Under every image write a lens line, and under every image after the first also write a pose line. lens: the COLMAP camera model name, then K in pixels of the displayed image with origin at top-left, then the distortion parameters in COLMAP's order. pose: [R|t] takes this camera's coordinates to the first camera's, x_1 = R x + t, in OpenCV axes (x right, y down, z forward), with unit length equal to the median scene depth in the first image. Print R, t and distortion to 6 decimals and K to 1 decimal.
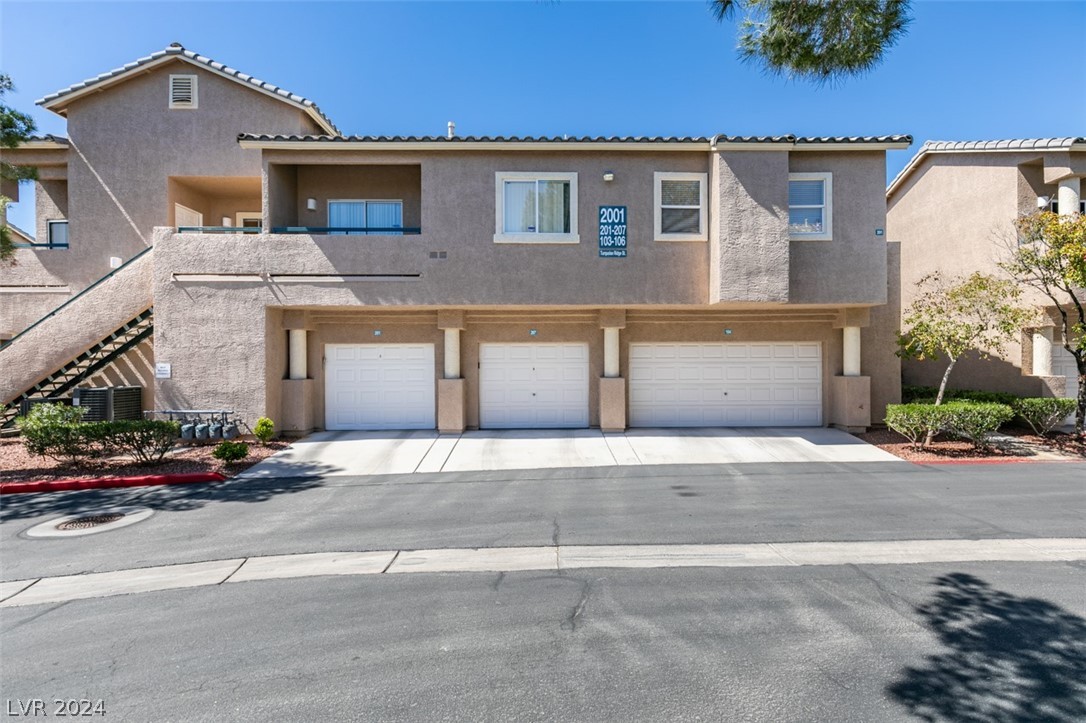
lens RADIAL K [[485.6, 0, 541.5], [0, 485.6, 366.1], [0, 0, 1]] dist [0.005687, -0.000916]
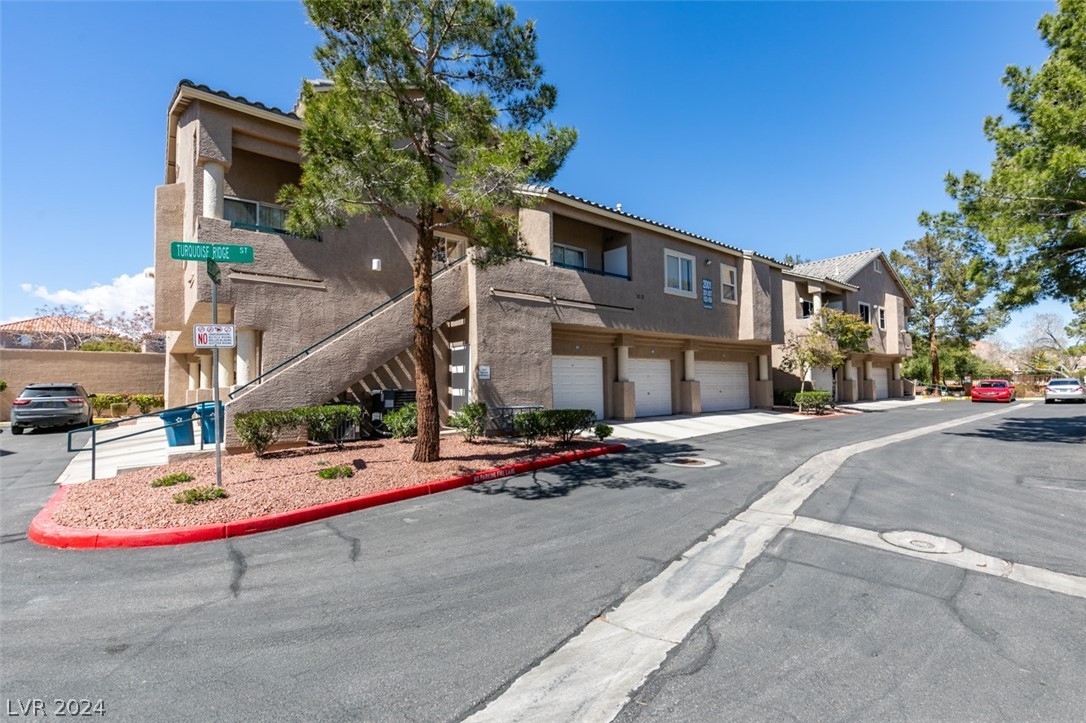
lens RADIAL K [[485.6, 0, 541.5], [0, 485.6, 366.1], [0, 0, 1]] dist [0.005687, -0.000916]
pose [[0.790868, 0.021307, 0.611615, -1.346248], [0.010403, 0.998781, -0.048248, 0.049415], [-0.611898, 0.044520, 0.789683, 0.029327]]
